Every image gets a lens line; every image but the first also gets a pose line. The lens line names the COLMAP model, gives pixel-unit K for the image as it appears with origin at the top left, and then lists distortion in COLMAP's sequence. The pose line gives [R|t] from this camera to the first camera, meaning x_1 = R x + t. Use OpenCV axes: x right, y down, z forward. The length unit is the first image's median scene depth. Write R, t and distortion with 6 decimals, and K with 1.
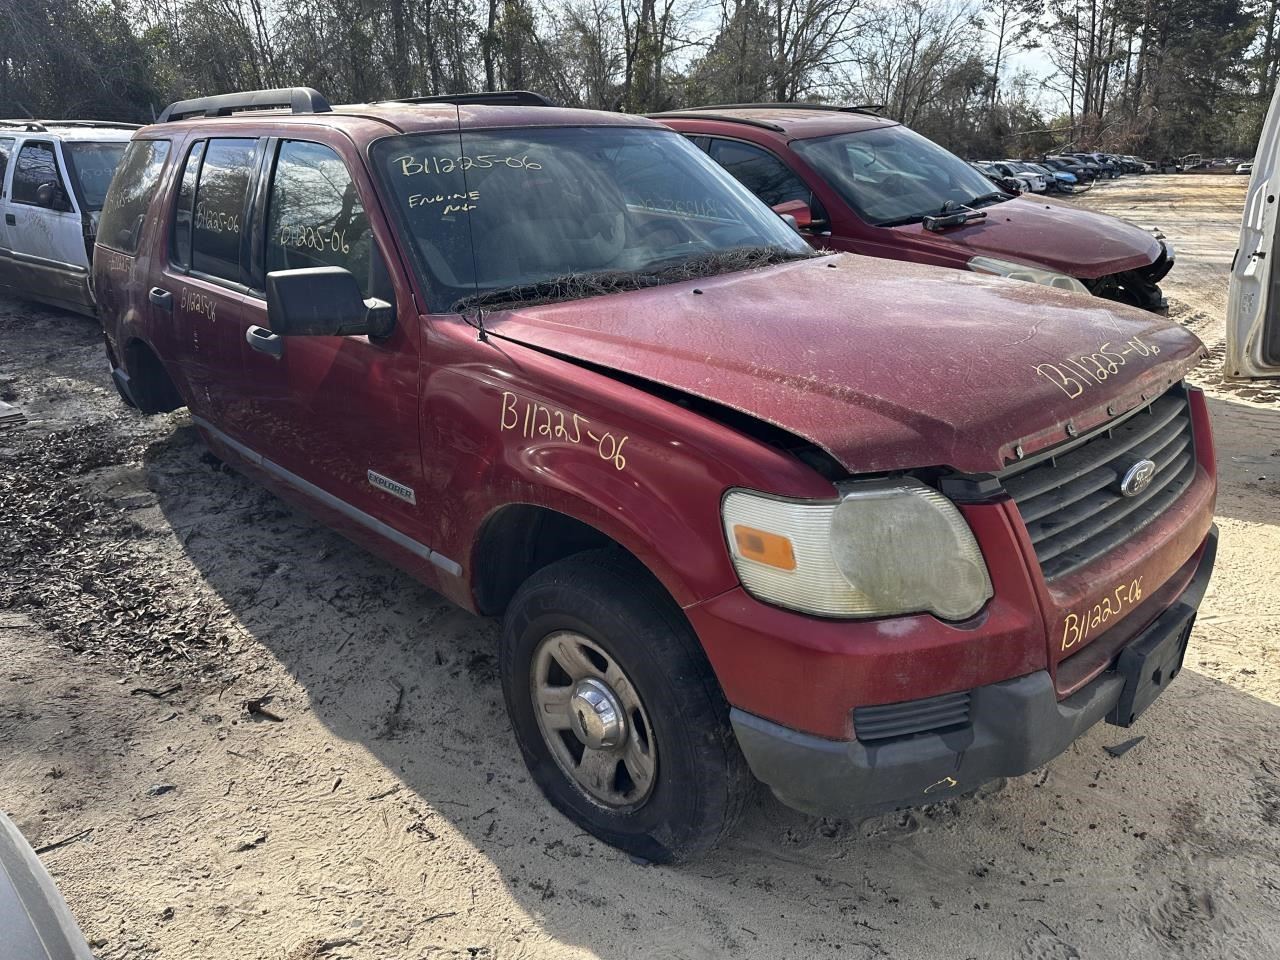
lens RADIAL K [[916.7, 0, 651.1], [0, 916.7, 478.9], [0, 0, 1]] dist [-0.006402, -0.000333]
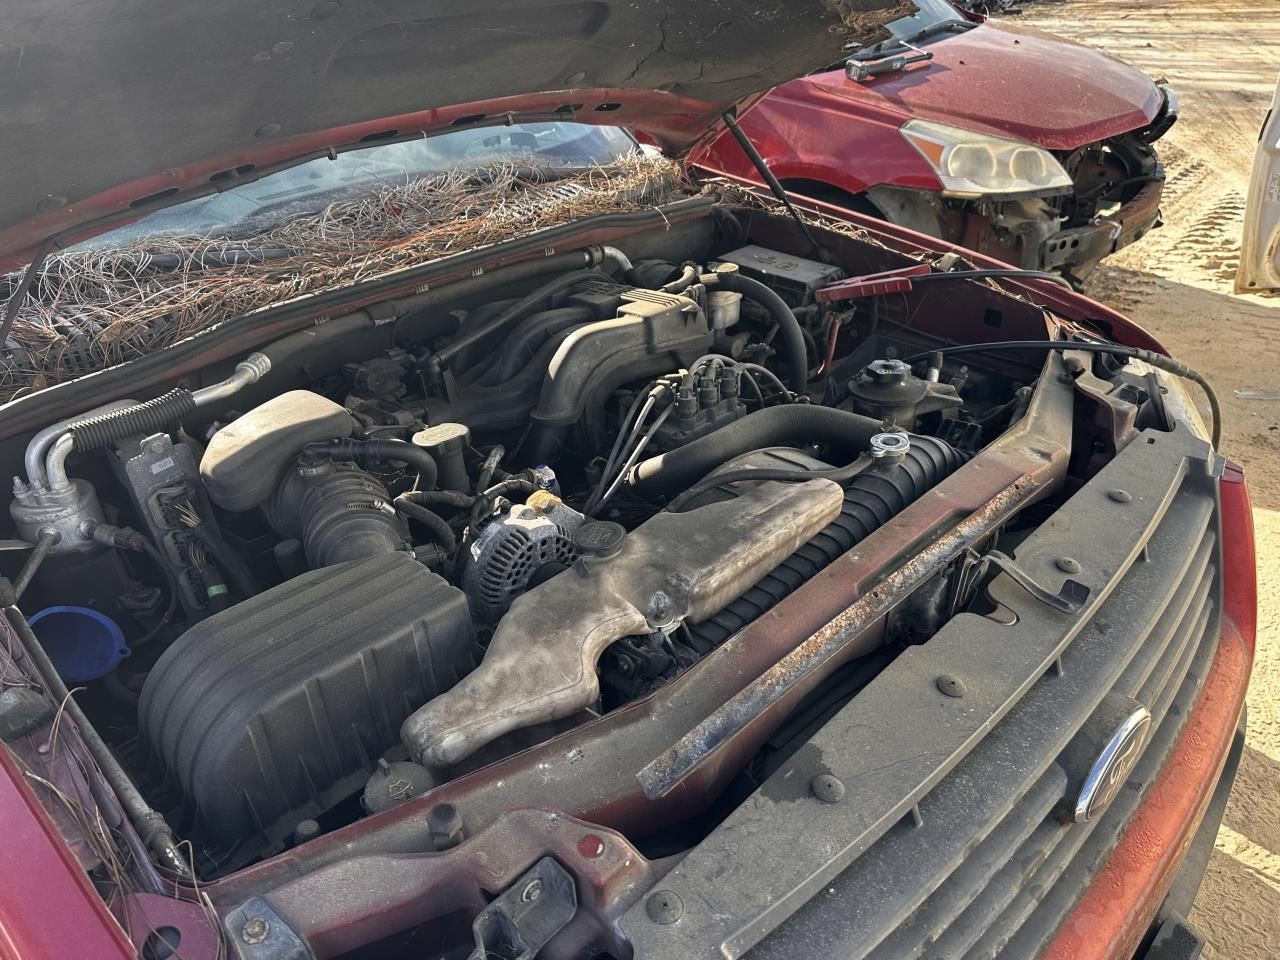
lens RADIAL K [[916.7, 0, 651.1], [0, 916.7, 478.9], [0, 0, 1]] dist [-0.006402, -0.000333]
pose [[0.999269, -0.028947, 0.024973, 0.110675], [0.024126, 0.984196, 0.175430, -0.087451], [-0.029657, -0.174699, 0.984175, 0.219437]]
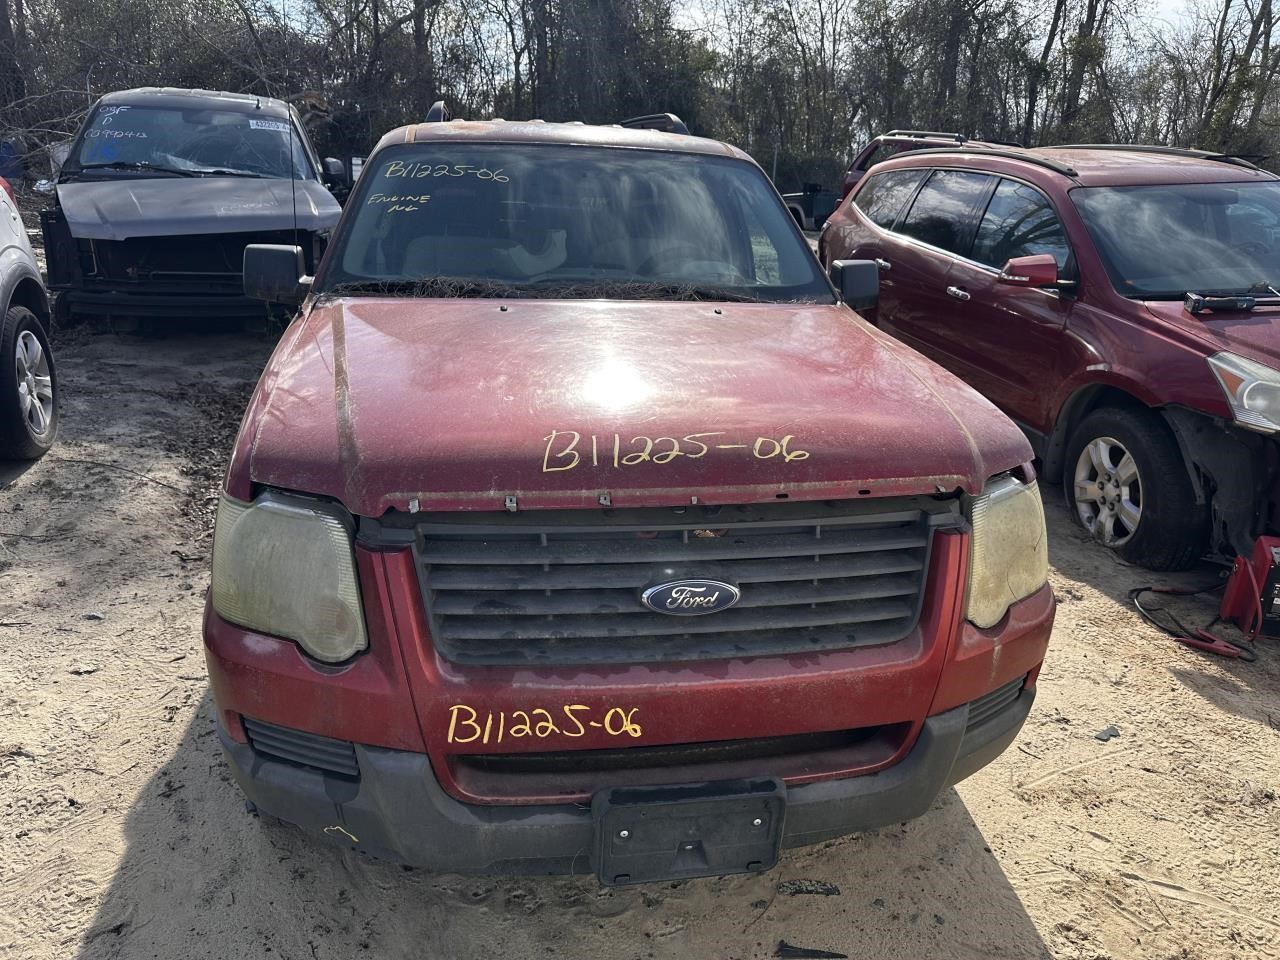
lens RADIAL K [[916.7, 0, 651.1], [0, 916.7, 478.9], [0, 0, 1]] dist [-0.006402, -0.000333]
pose [[0.835049, 0.236616, -0.496695, 0.334334], [-0.249262, 0.967531, 0.041851, -0.049152], [0.490471, 0.088860, 0.866915, 0.103324]]
